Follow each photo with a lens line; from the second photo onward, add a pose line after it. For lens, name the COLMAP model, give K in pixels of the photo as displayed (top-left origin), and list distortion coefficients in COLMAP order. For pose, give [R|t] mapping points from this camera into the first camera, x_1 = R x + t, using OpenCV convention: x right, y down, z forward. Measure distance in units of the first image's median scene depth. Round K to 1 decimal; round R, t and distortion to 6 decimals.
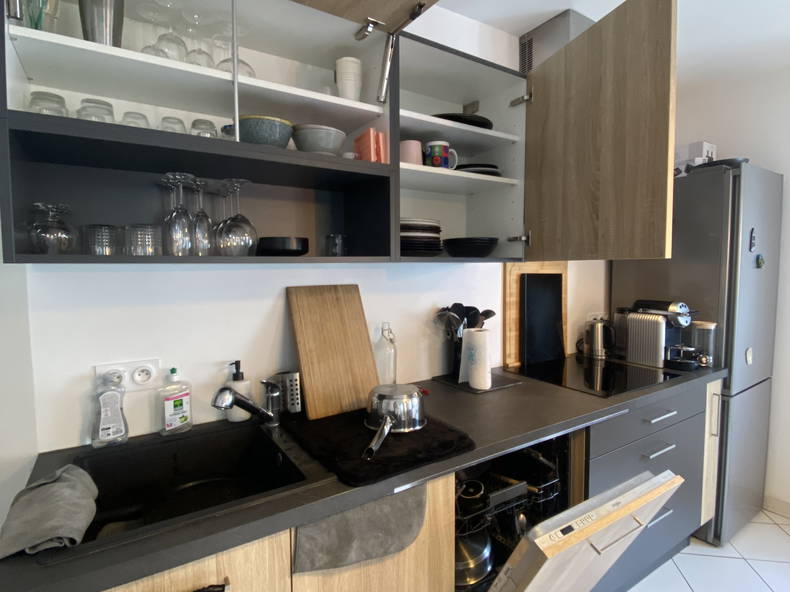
lens RADIAL K [[425.2, 0, 390.1], [0, 425.2, 294.8], [0, 0, 1]] dist [0.030761, -0.028209]
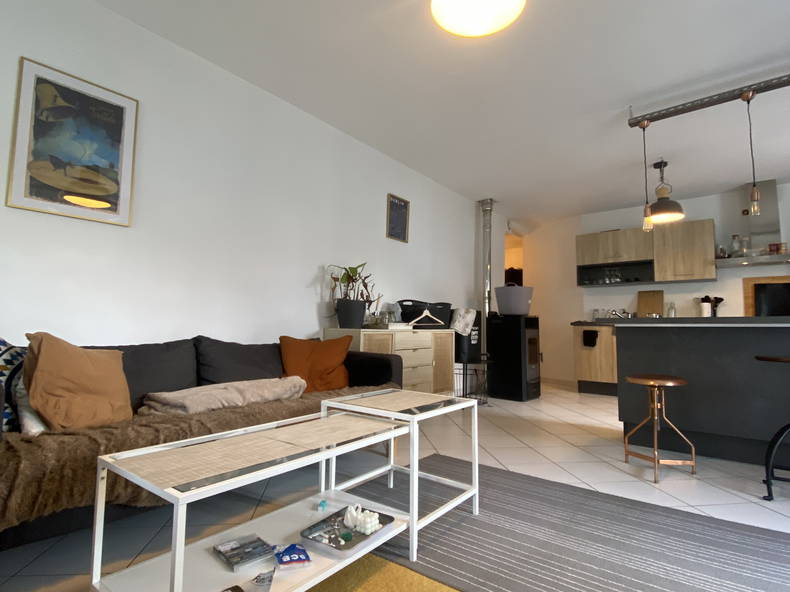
lens RADIAL K [[425.2, 0, 395.5], [0, 425.2, 294.9], [0, 0, 1]] dist [0.030761, -0.028209]
pose [[0.312681, -0.069017, -0.947347, 2.966235], [-0.081432, 0.991737, -0.099128, 0.626460], [0.946361, 0.108140, 0.304478, -2.437632]]
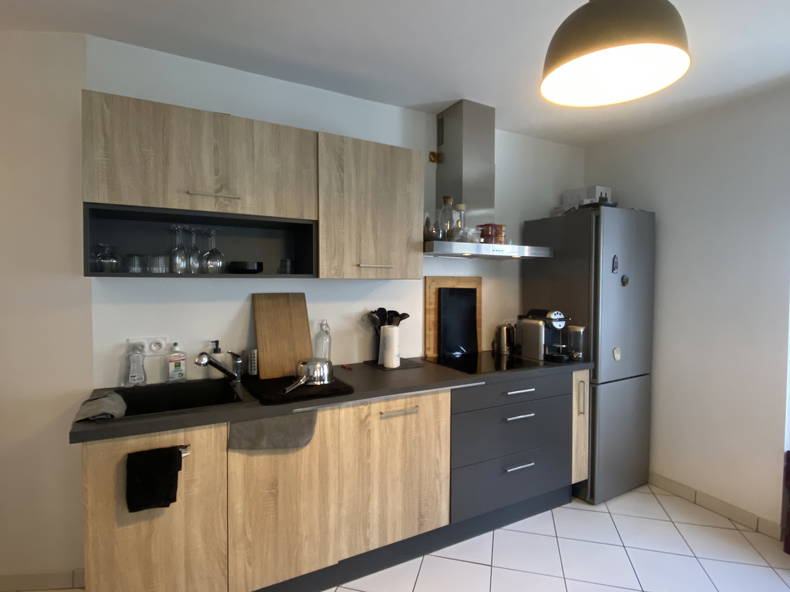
lens RADIAL K [[425.2, 0, 390.7], [0, 425.2, 294.1], [0, 0, 1]] dist [0.030761, -0.028209]
pose [[0.997731, 0.013970, -0.065864, 0.381018], [-0.016336, 0.999235, -0.035533, 0.032014], [0.065317, 0.036528, 0.997196, -0.523723]]
